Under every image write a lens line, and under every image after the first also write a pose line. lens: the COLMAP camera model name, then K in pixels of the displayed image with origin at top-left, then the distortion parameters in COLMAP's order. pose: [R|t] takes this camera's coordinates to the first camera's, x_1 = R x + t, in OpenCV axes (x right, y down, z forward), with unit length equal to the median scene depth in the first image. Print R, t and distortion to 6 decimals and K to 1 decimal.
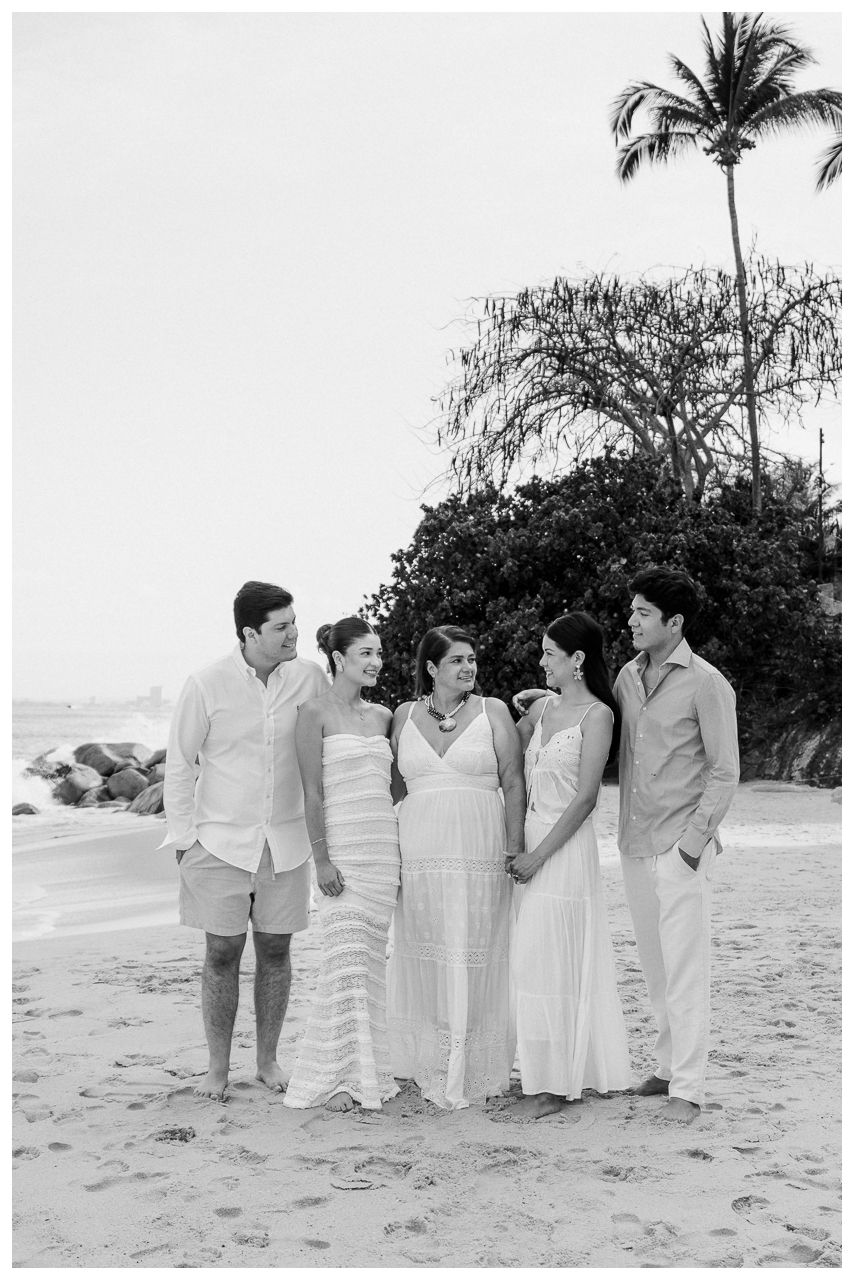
lens RADIAL K [[1789.6, 0, 427.0], [0, 1789.6, 640.0], [0, 0, 1]] dist [-0.027413, -0.038911]
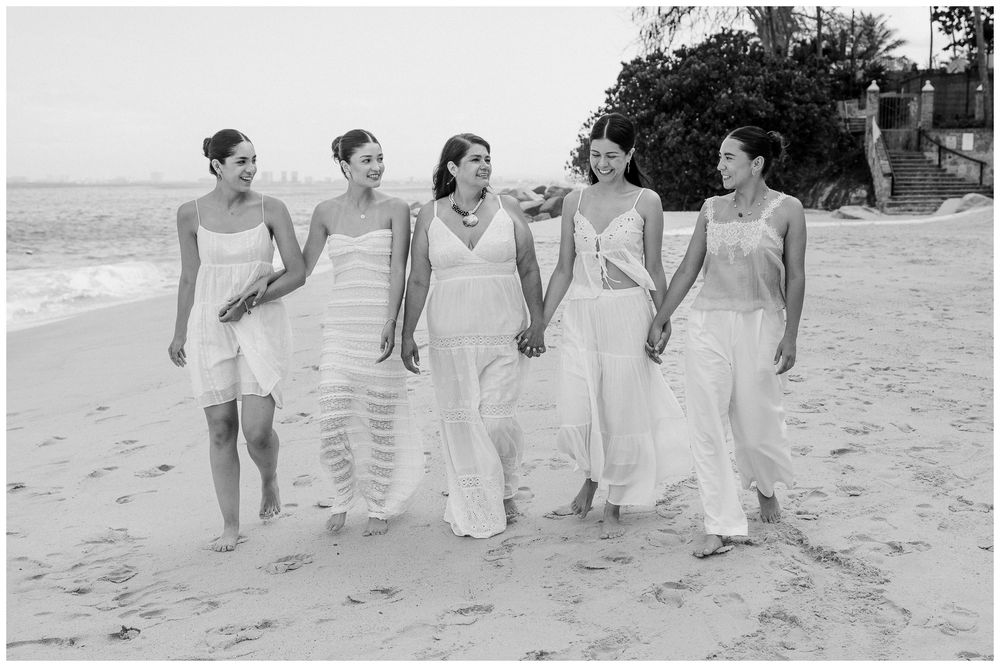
lens RADIAL K [[1225.6, 0, 500.0], [0, 1225.6, 333.5], [0, 0, 1]] dist [0.004487, -0.008952]
pose [[0.993880, -0.003235, -0.110421, 0.012084], [0.020812, 0.987155, 0.158401, -0.002777], [0.108490, -0.159730, 0.981181, -0.292203]]
